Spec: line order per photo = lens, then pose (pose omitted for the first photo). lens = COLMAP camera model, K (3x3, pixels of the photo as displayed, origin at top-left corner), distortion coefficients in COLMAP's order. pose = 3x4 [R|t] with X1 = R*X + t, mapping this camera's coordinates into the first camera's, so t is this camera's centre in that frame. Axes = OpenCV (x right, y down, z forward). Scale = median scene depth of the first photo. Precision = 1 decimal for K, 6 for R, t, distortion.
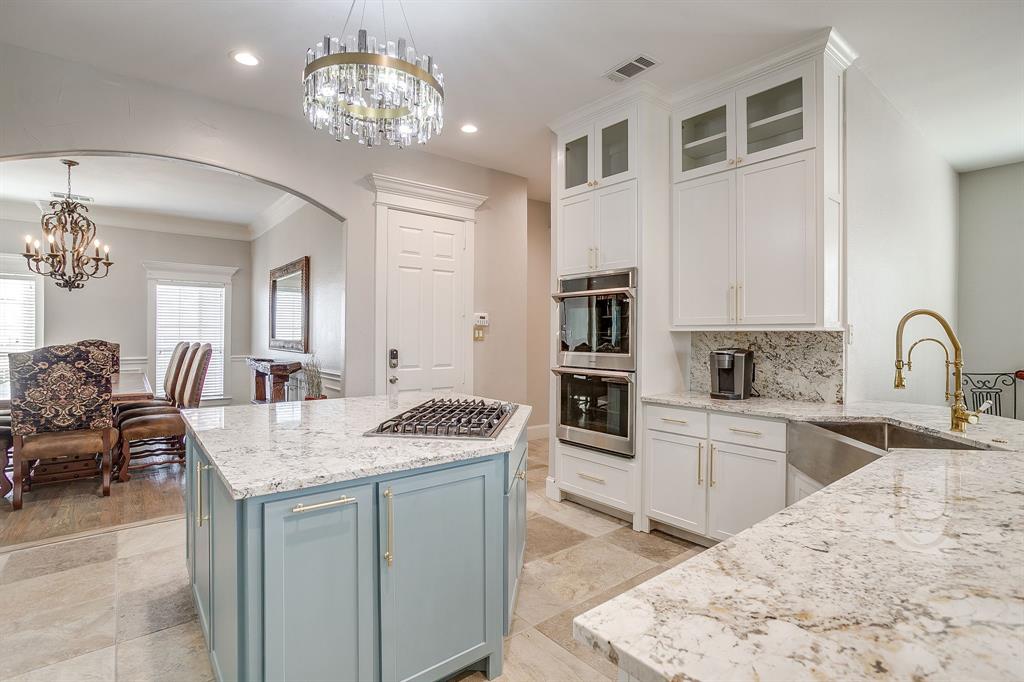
lens RADIAL K [[497.0, 0, 510.5], [0, 497.0, 338.3], [0, 0, 1]] dist [-0.065204, 0.034676]
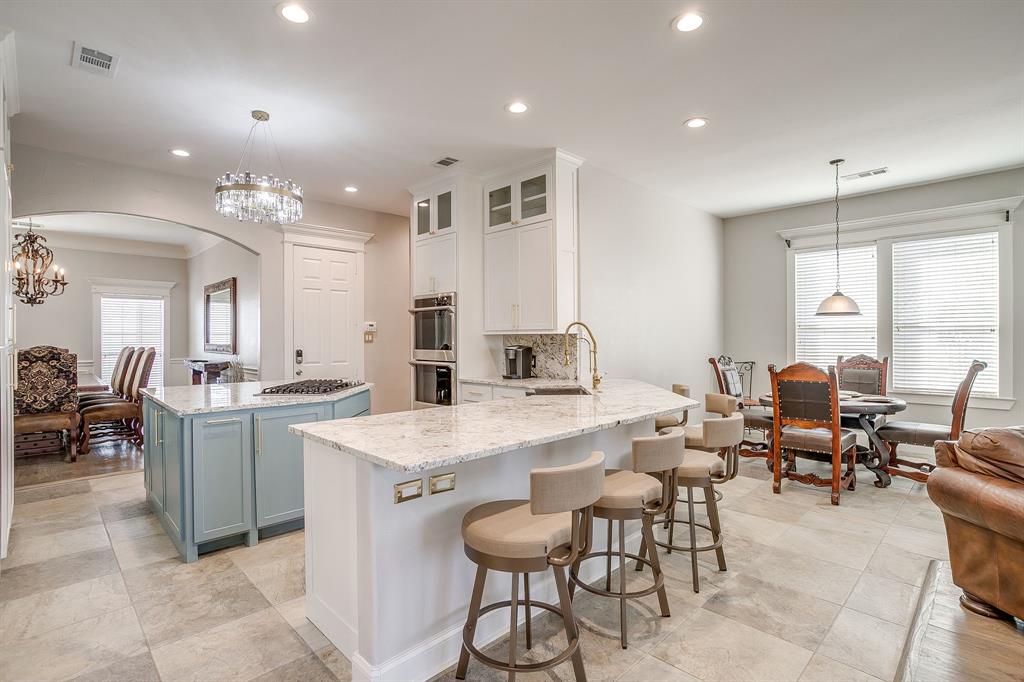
lens RADIAL K [[497.0, 0, 510.5], [0, 497.0, 338.3], [0, 0, 1]] dist [-0.065204, 0.034676]
pose [[0.995299, -0.010122, 0.096315, 0.245798], [0.010700, 0.999928, -0.005481, 0.005323], [-0.096252, 0.006486, 0.995336, -0.454151]]
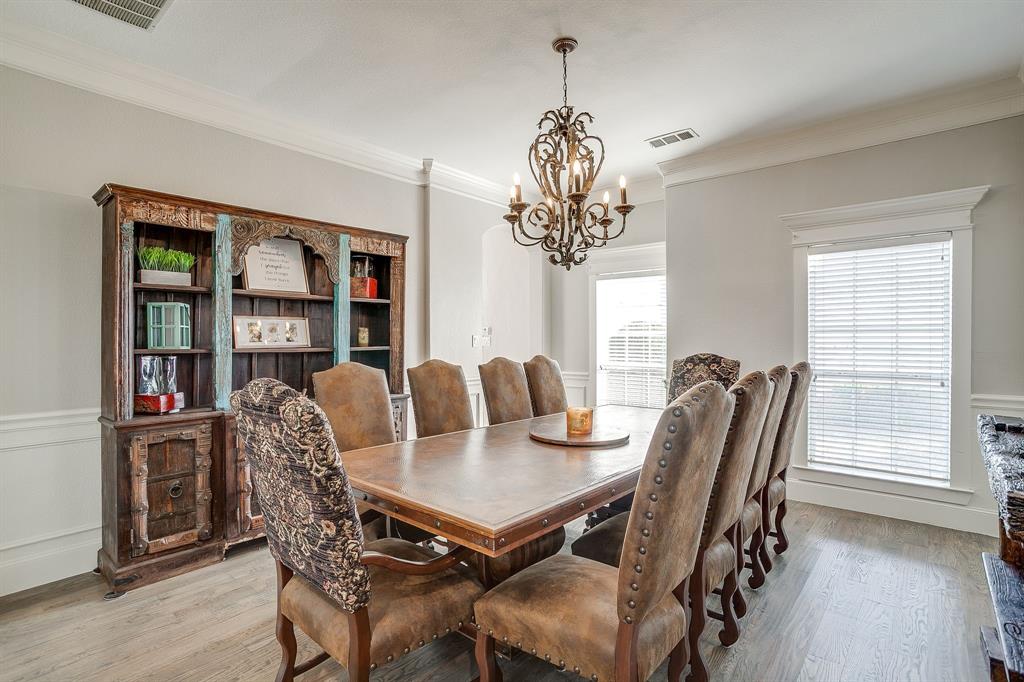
lens RADIAL K [[497.0, 0, 510.5], [0, 497.0, 338.3], [0, 0, 1]] dist [-0.065204, 0.034676]
pose [[0.183607, -0.002363, -0.982997, -0.473178], [-0.006384, 0.999973, -0.003597, -0.021821], [0.982979, 0.006936, 0.183587, 1.077716]]
